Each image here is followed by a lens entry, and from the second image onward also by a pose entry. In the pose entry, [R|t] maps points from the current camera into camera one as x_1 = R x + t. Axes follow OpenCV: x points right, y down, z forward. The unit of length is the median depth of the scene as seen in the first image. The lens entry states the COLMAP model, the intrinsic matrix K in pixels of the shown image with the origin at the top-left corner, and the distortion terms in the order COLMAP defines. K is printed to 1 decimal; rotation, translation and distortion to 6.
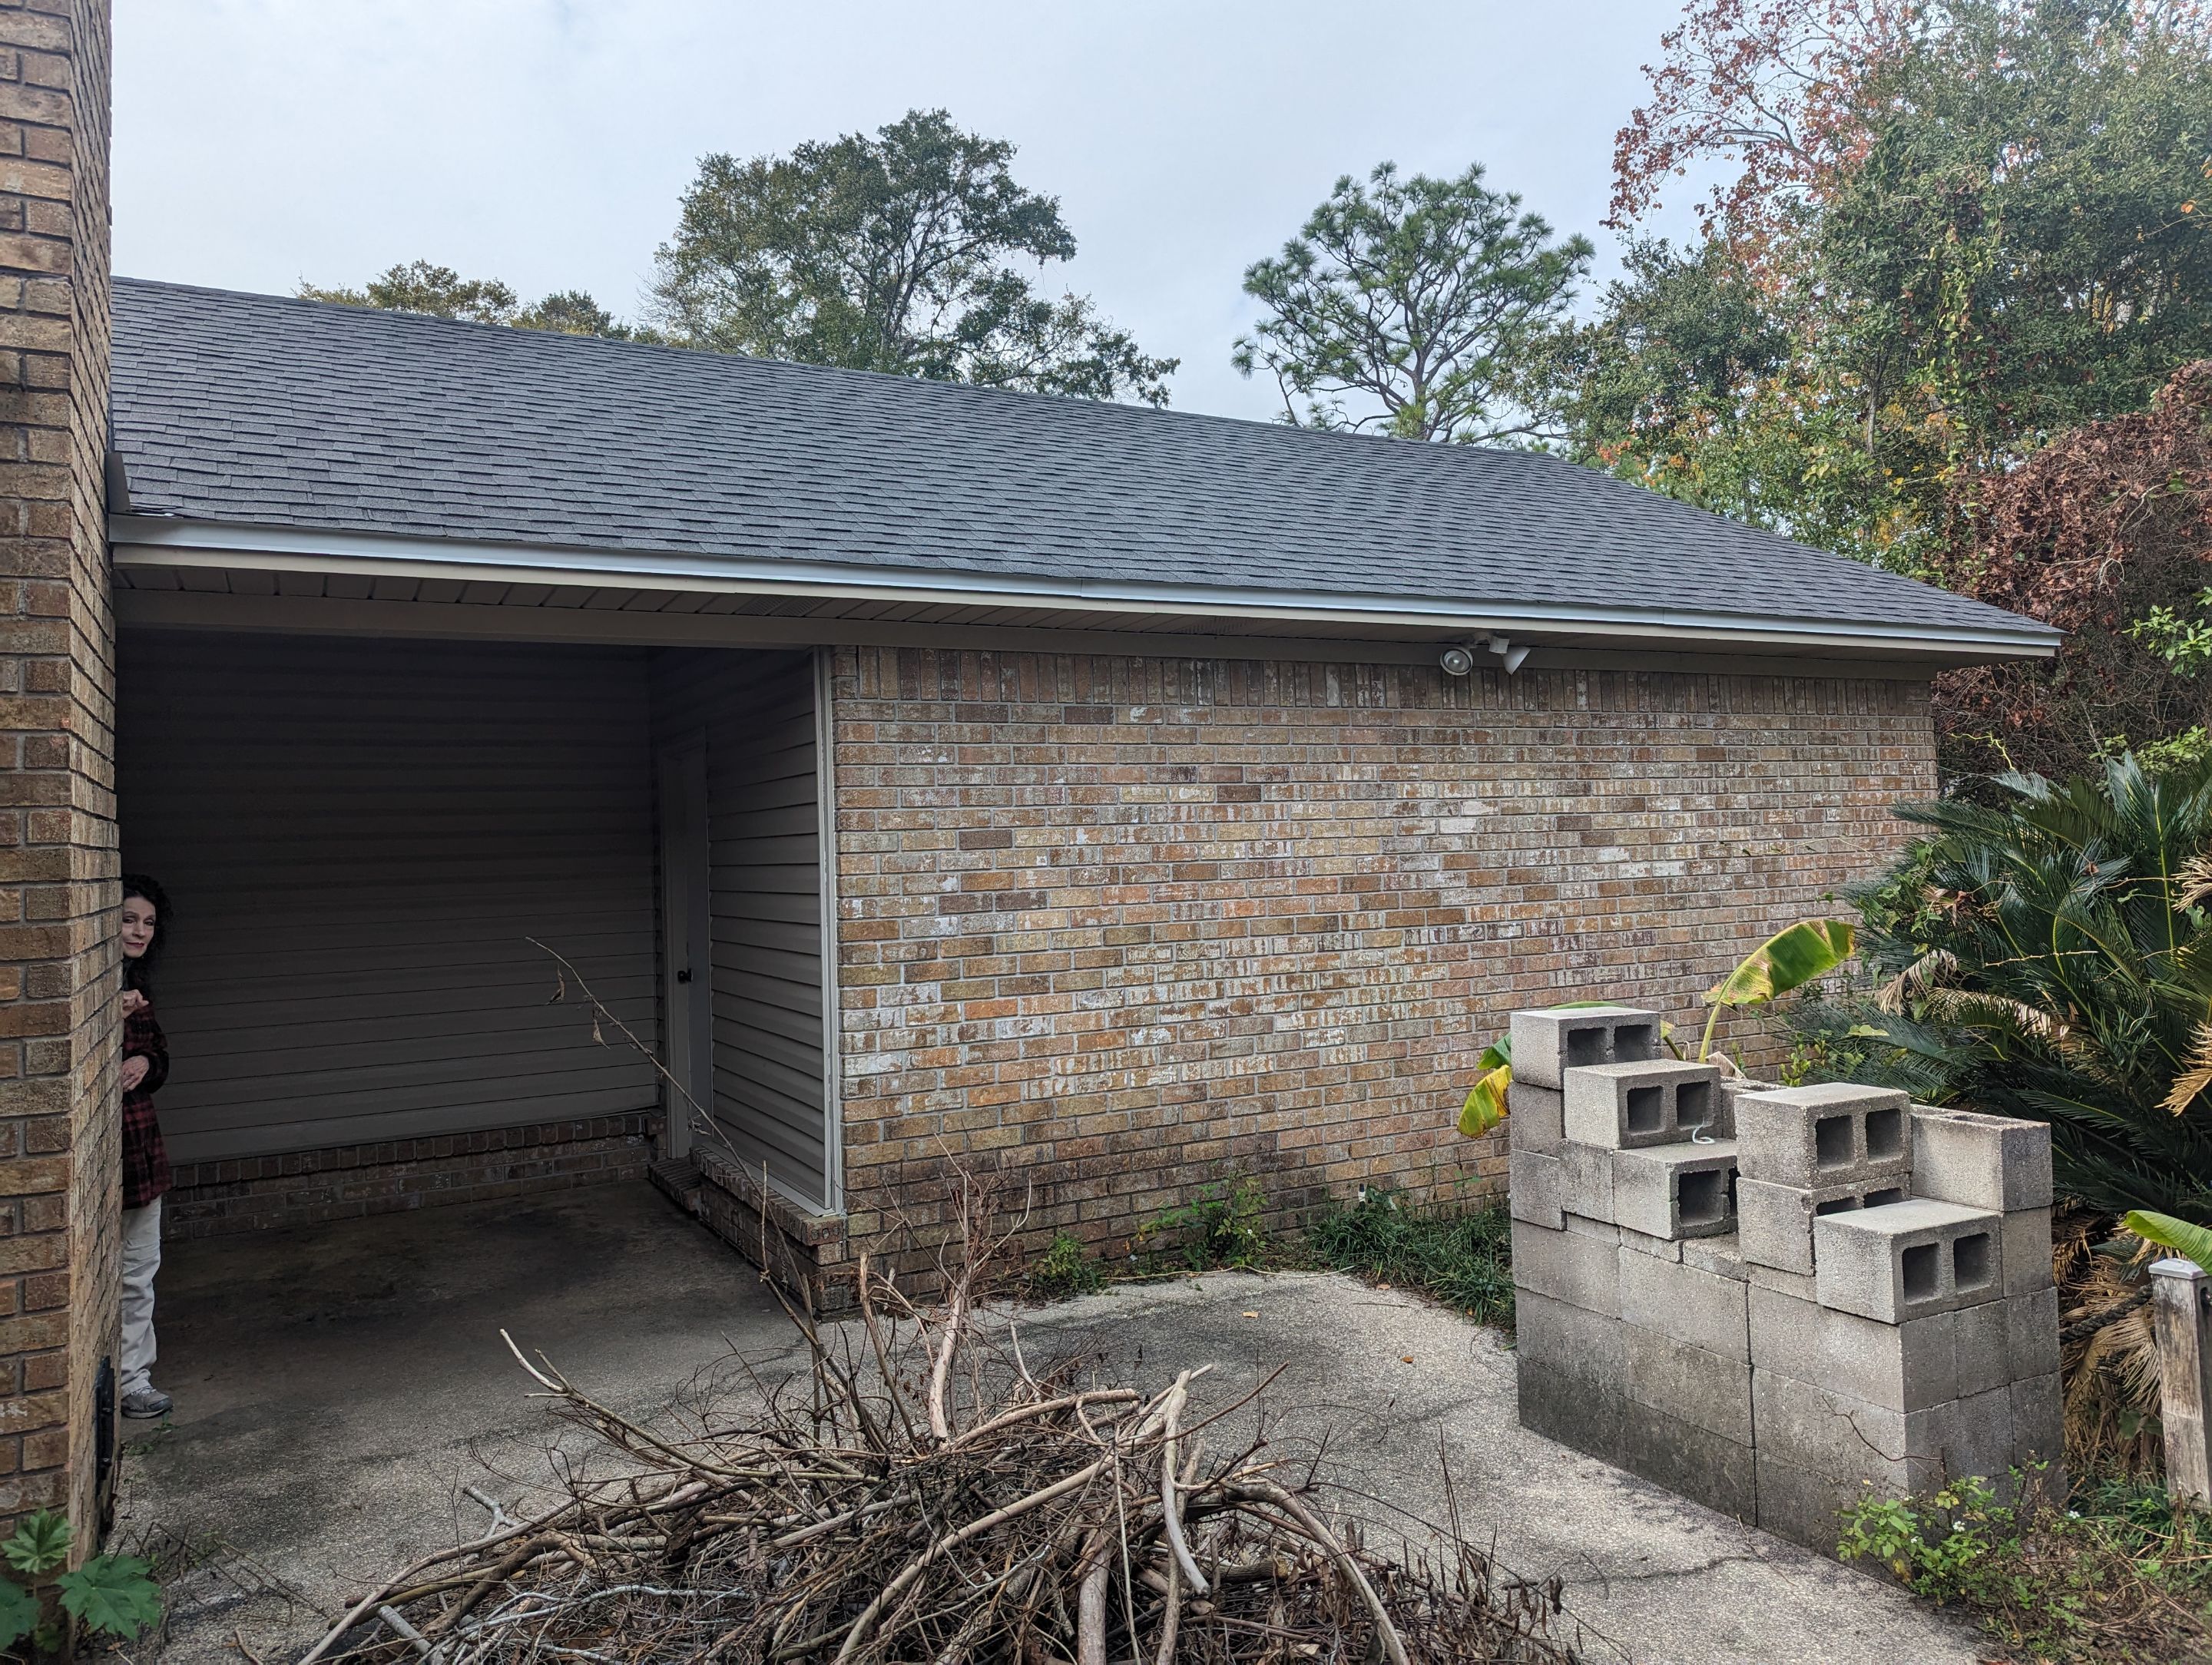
lens RADIAL K [[1555.3, 0, 1109.3], [0, 1555.3, 789.0], [0, 0, 1]] dist [0.000063, -0.000174]
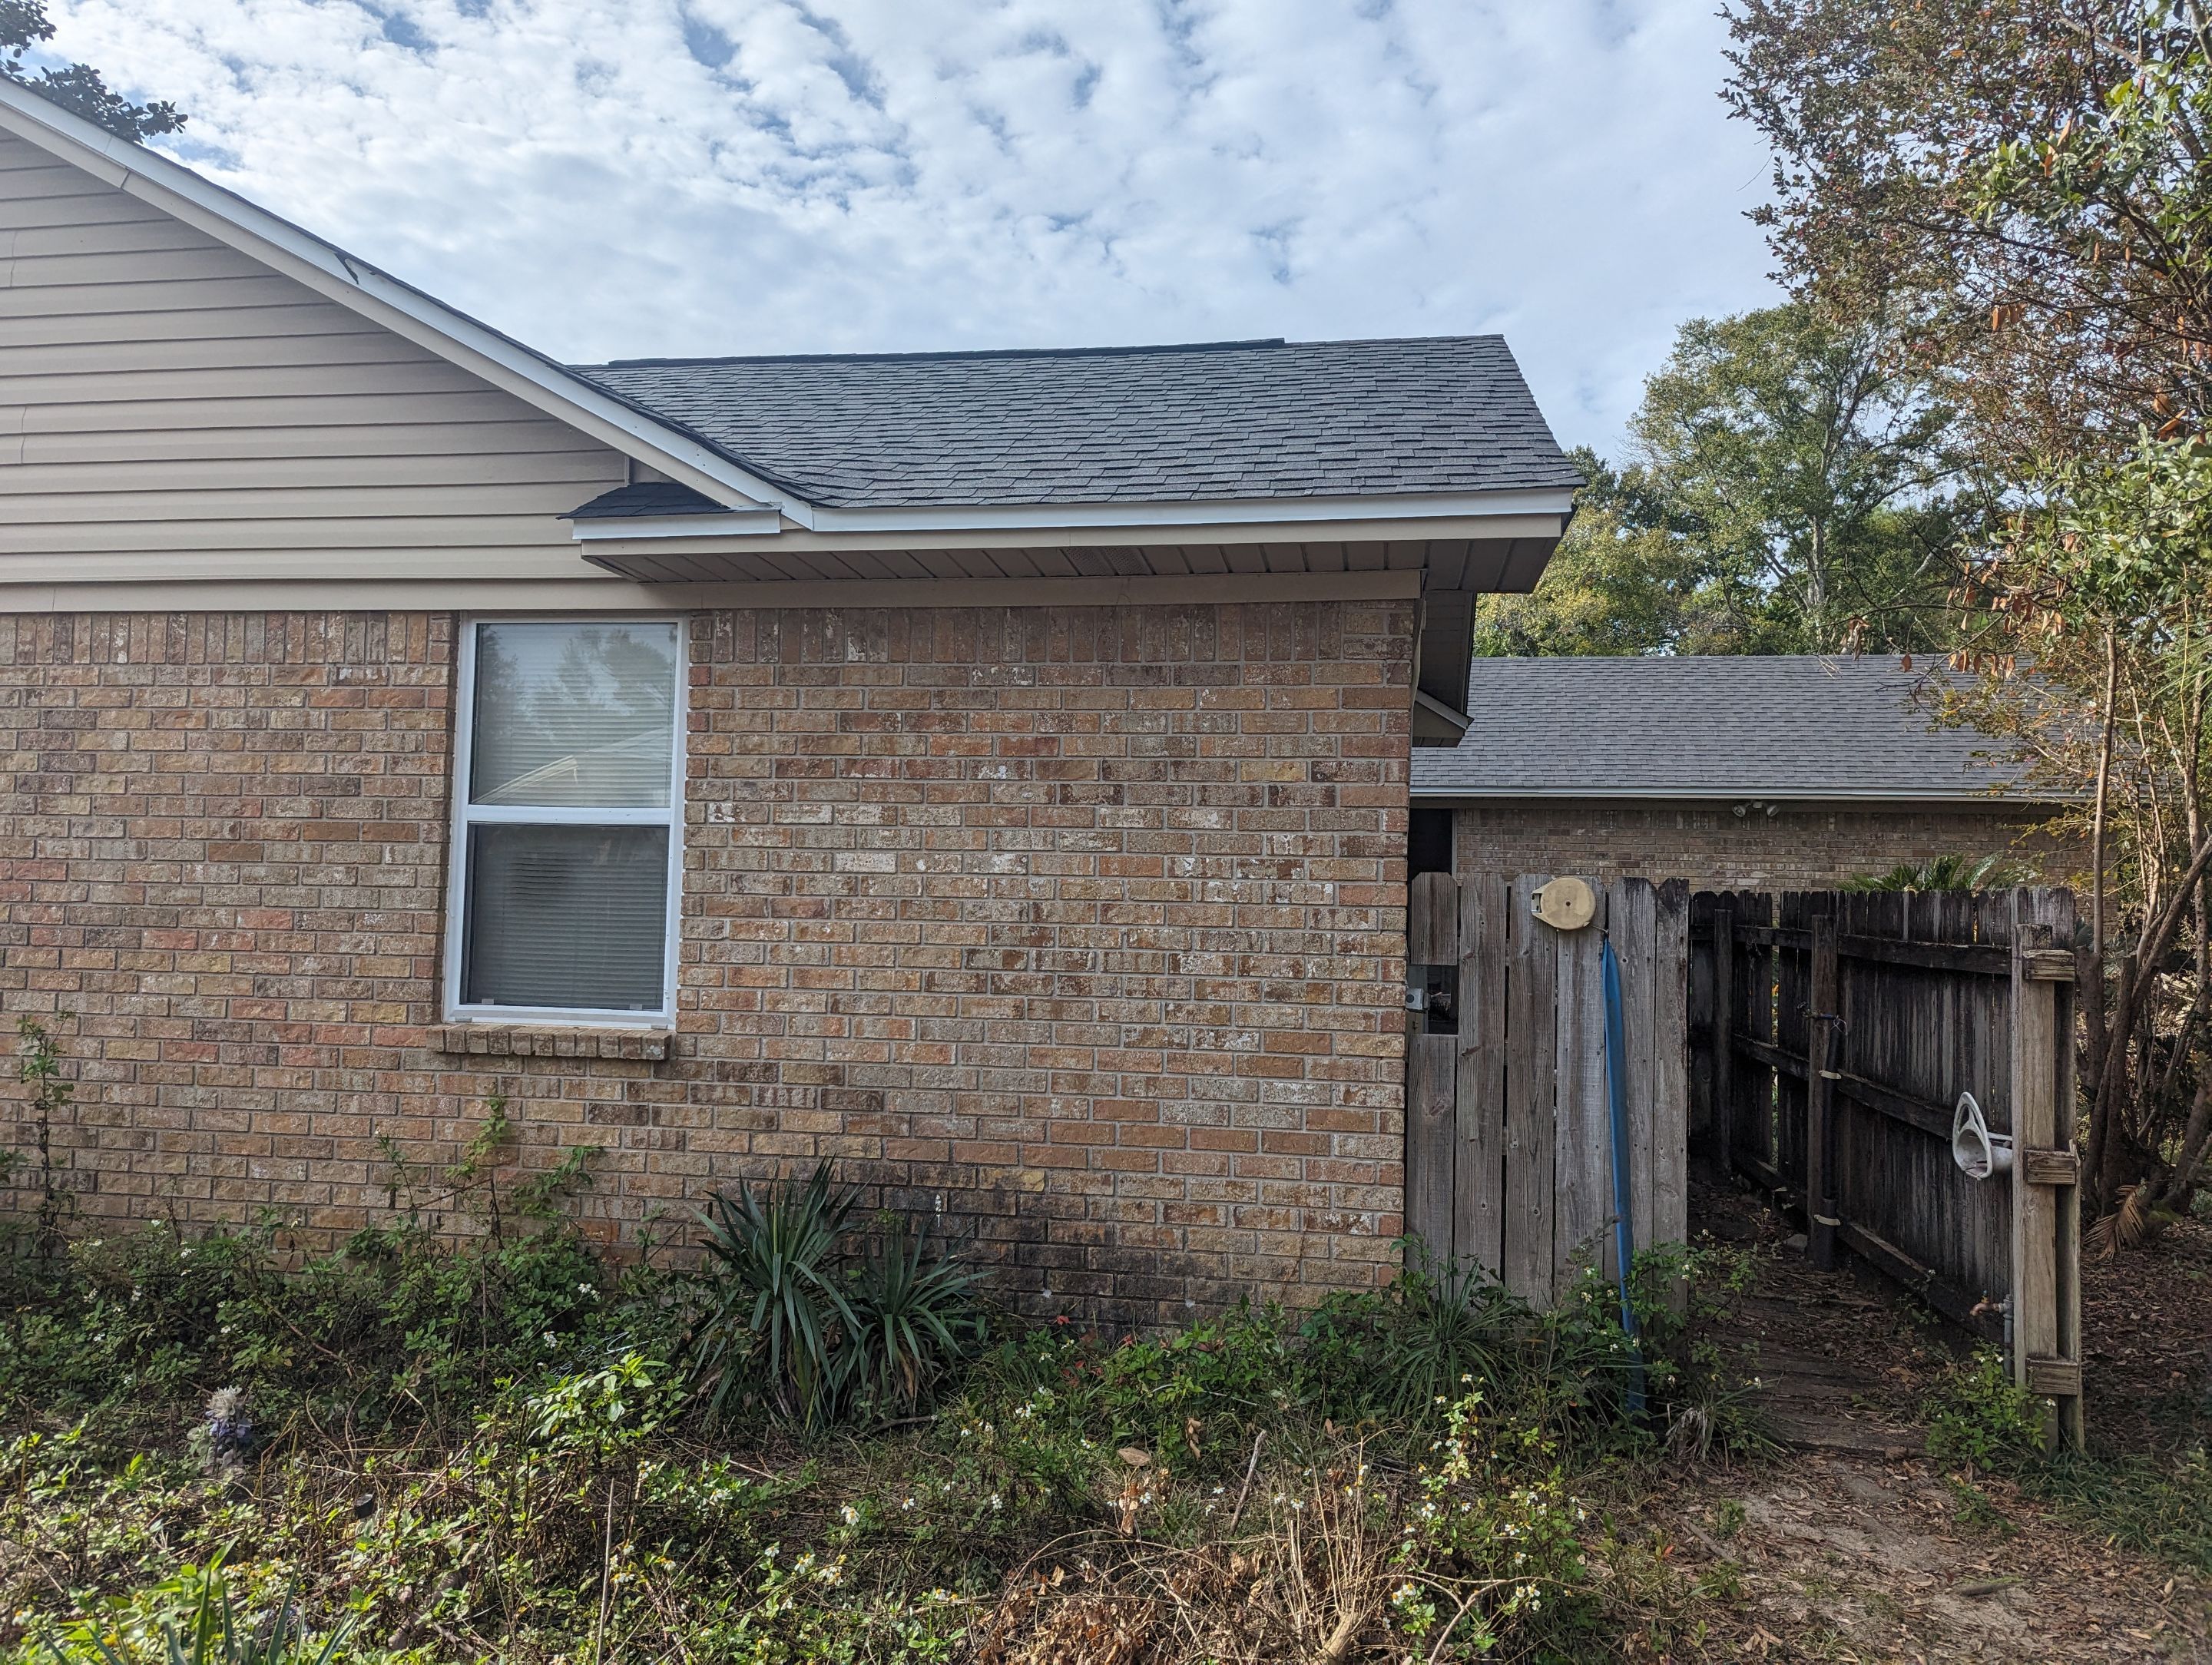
lens RADIAL K [[1555.3, 0, 1109.3], [0, 1555.3, 789.0], [0, 0, 1]] dist [0.000063, -0.000174]
pose [[0.774640, 0.014364, -0.632239, 0.849303], [-0.022228, 0.999743, -0.004522, -0.073584], [0.632011, 0.017556, 0.774760, -1.222416]]
